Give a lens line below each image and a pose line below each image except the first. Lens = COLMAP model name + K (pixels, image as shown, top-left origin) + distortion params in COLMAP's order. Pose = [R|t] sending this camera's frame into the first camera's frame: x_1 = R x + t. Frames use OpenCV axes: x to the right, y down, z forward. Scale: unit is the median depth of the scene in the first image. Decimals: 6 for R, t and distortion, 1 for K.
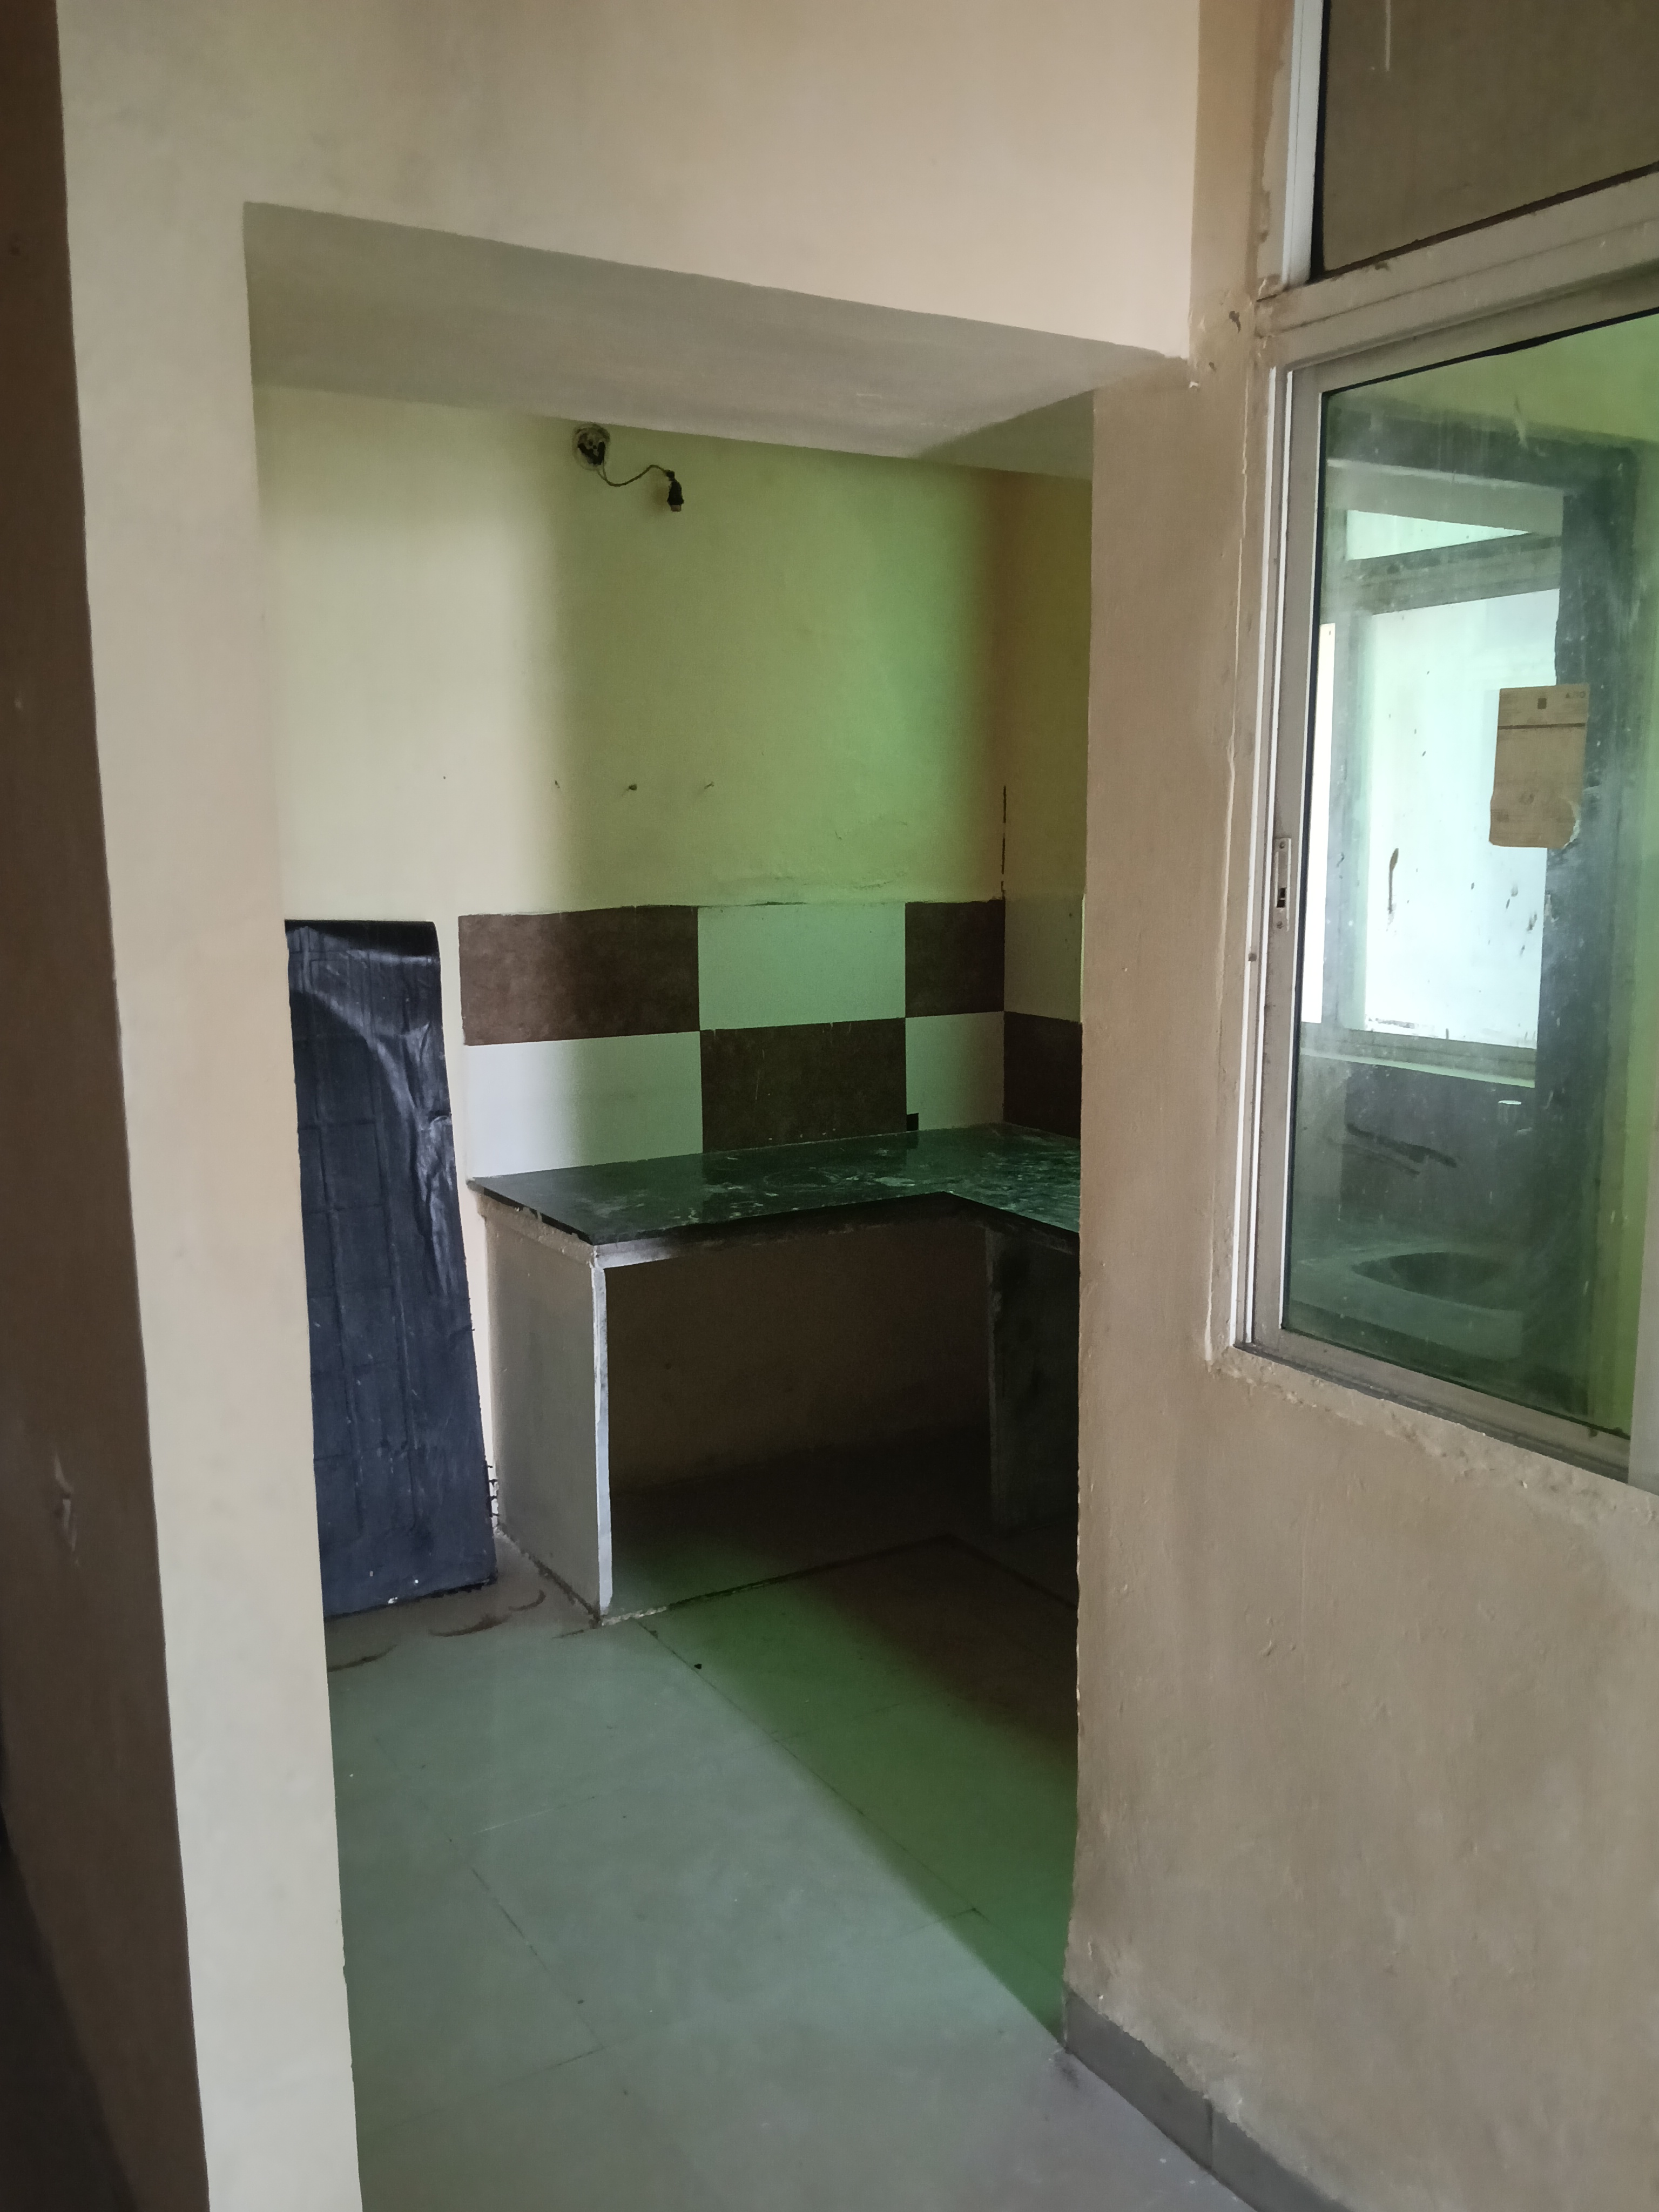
lens RADIAL K [[1821.3, 0, 832.5], [0, 1821.3, 1116.2], [0, 0, 1]] dist [0.013895, -0.039393]
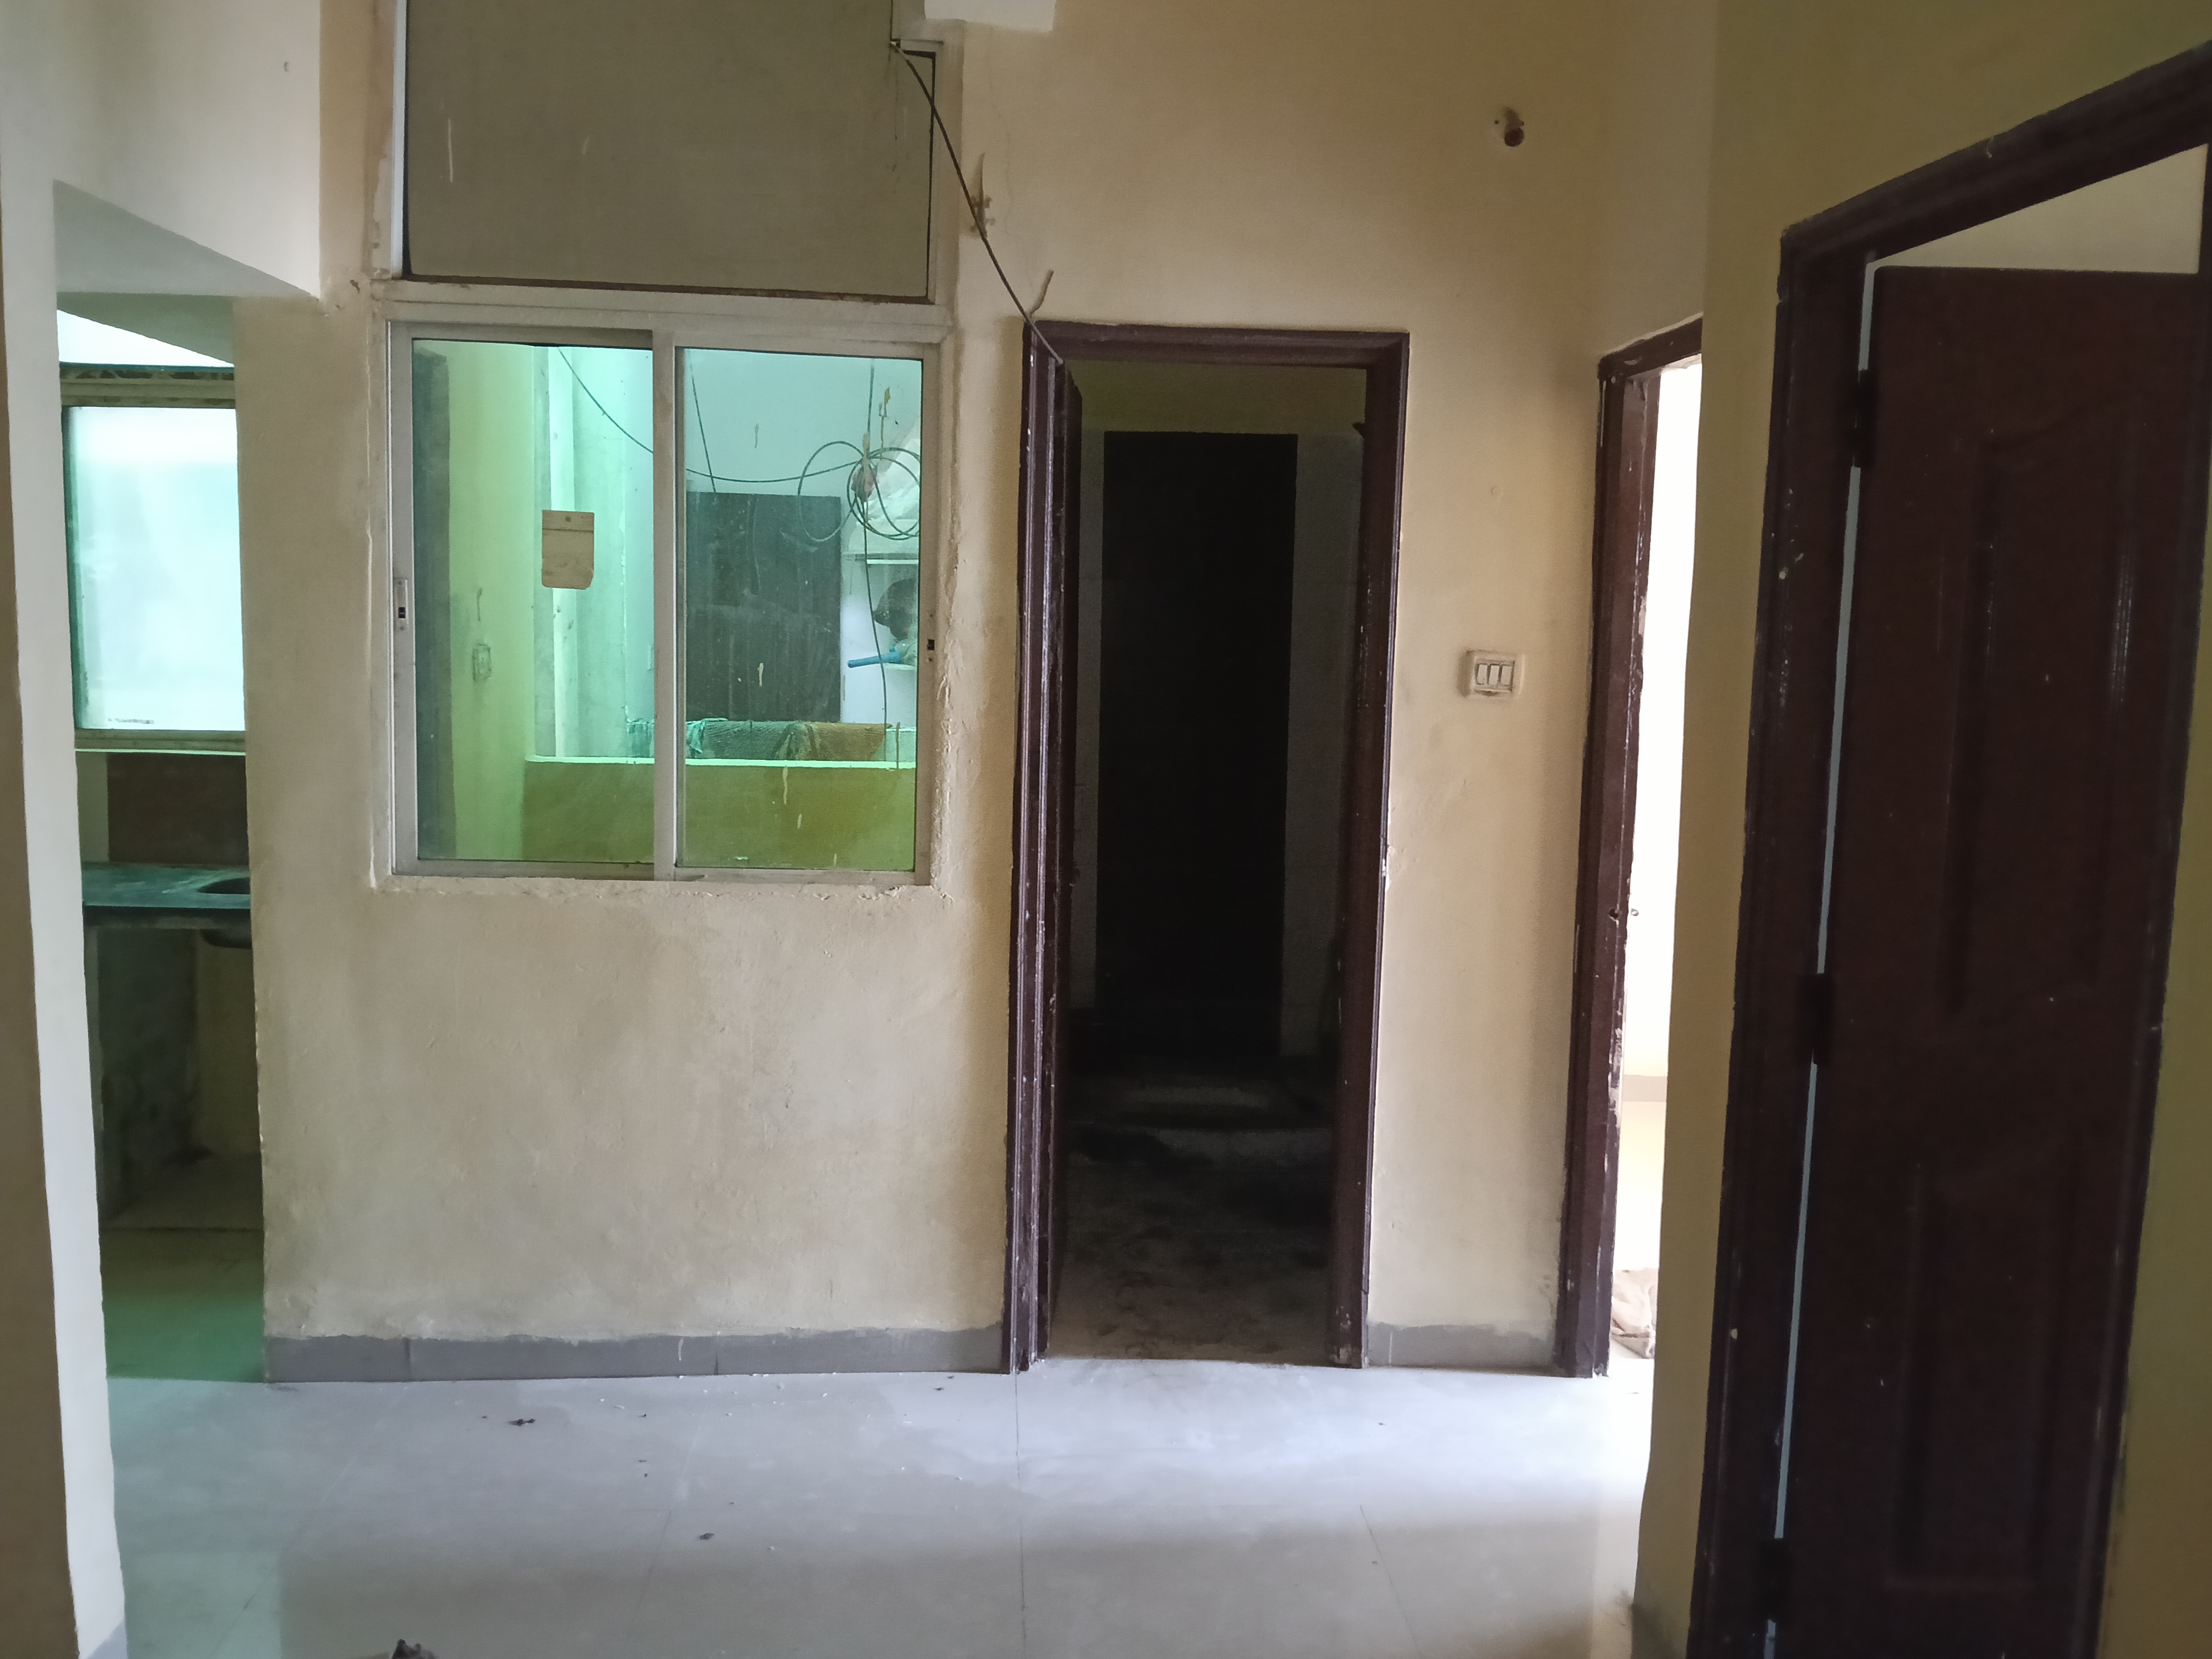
lens RADIAL K [[1821.3, 0, 1104.2], [0, 1821.3, 823.1], [0, 0, 1]] dist [0.013895, -0.039393]
pose [[0.463668, -0.087535, 0.881674, -1.040715], [0.108431, 0.993234, 0.041587, 0.084681], [-0.879349, 0.076318, 0.470022, -0.424757]]
